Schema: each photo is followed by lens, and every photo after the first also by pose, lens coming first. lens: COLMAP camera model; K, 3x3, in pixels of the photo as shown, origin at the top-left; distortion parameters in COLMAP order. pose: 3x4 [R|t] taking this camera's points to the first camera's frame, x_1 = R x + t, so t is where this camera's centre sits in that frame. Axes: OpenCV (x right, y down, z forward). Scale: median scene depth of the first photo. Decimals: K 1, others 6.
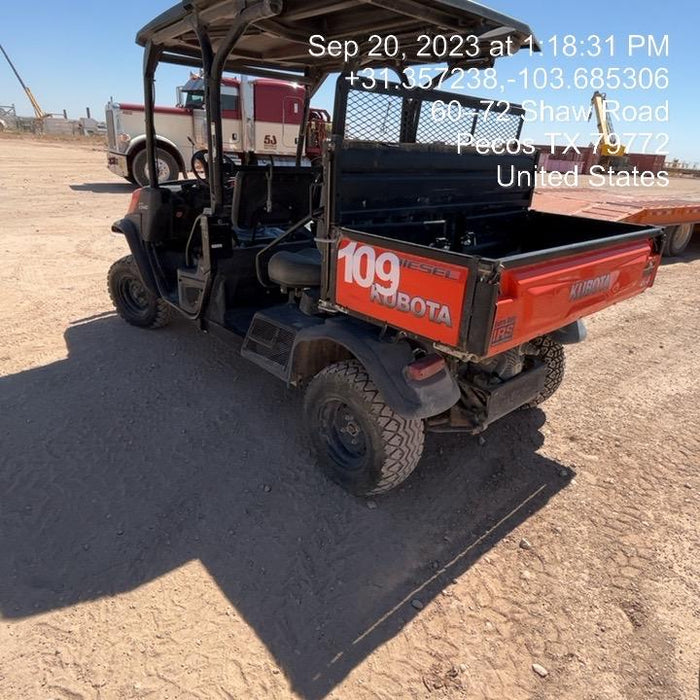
lens RADIAL K [[481.0, 0, 350.0], [0, 481.0, 350.0], [0, 0, 1]] dist [0.000825, -0.002275]
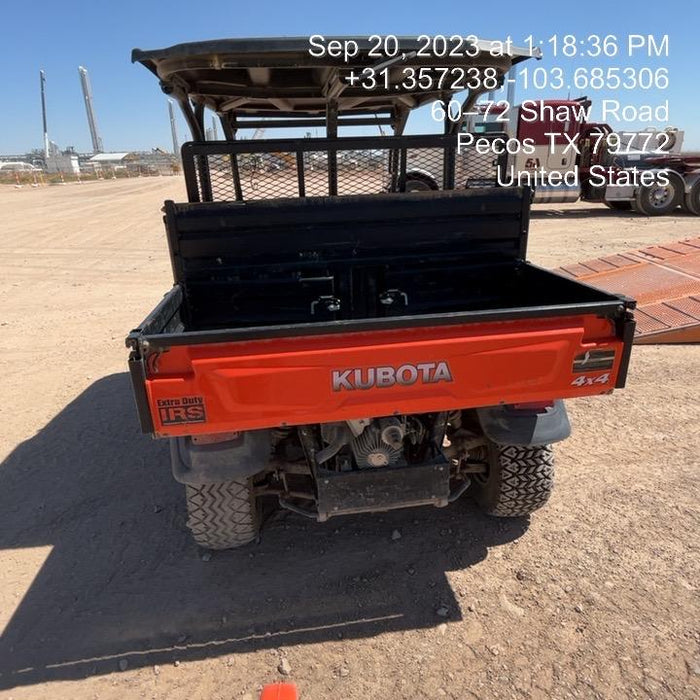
lens RADIAL K [[481.0, 0, 350.0], [0, 481.0, 350.0], [0, 0, 1]] dist [0.000825, -0.002275]
pose [[0.827191, 0.126353, -0.547531, 0.735307], [-0.149713, 0.988727, 0.001986, -0.140565], [0.541610, 0.080330, 0.836783, 0.272320]]
